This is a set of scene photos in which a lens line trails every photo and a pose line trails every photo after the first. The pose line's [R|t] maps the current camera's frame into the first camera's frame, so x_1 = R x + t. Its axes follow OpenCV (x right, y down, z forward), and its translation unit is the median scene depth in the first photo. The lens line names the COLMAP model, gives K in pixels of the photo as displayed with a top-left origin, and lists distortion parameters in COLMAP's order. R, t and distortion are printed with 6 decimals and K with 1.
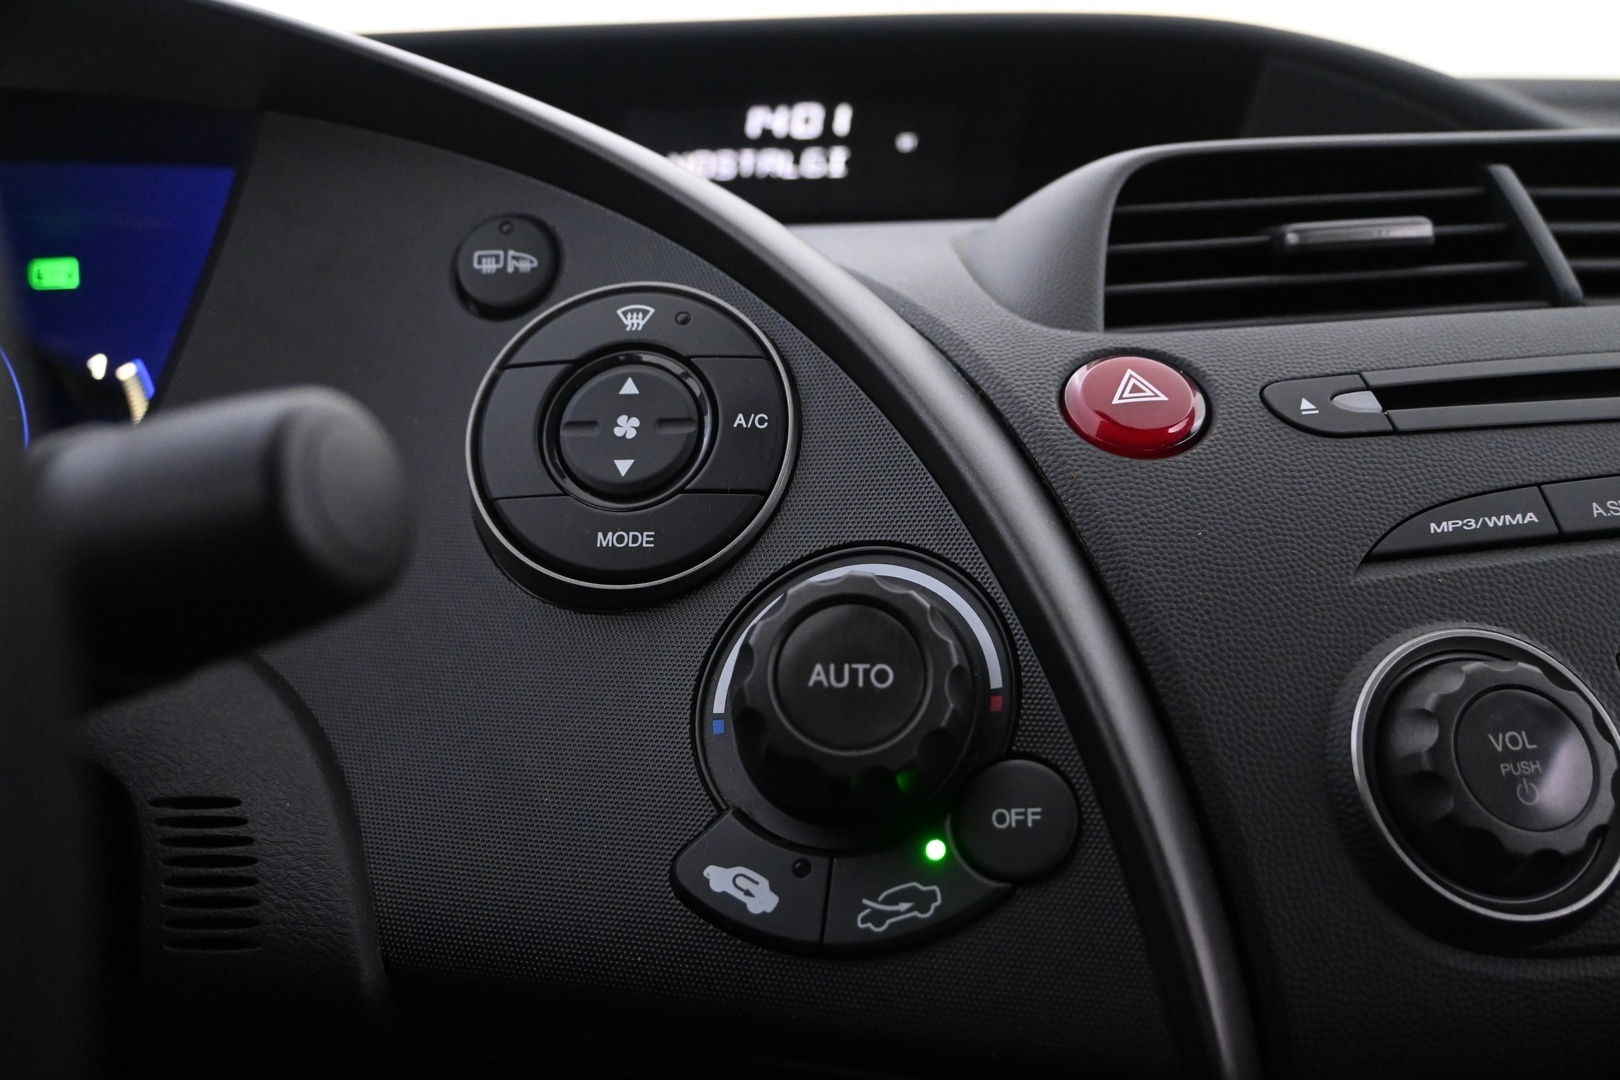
lens RADIAL K [[1426.3, 0, 810.0], [0, 1426.3, 540.0], [0, 0, 1]] dist [-0.016158, 0.001245]
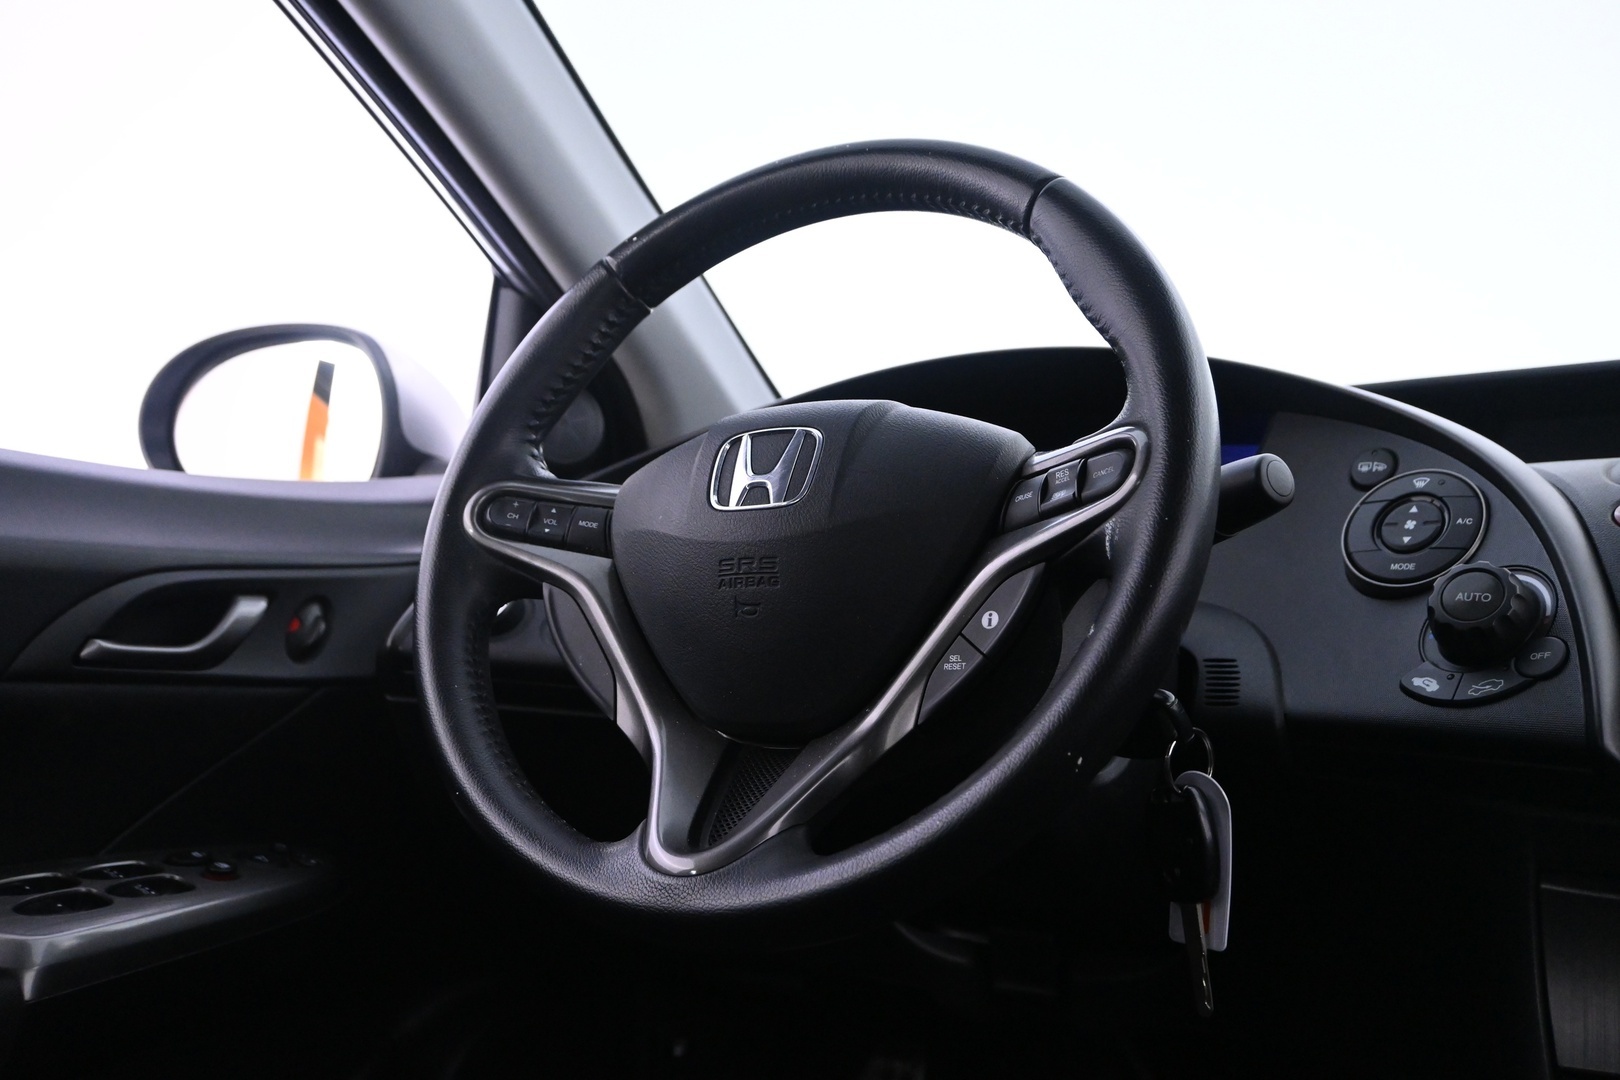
lens RADIAL K [[1426.3, 0, 810.0], [0, 1426.3, 540.0], [0, 0, 1]] dist [-0.016158, 0.001245]
pose [[0.772170, 0.006031, -0.635388, 0.654229], [-0.166462, 0.966952, -0.193118, 0.616042], [0.613225, 0.254888, 0.747655, -1.488630]]
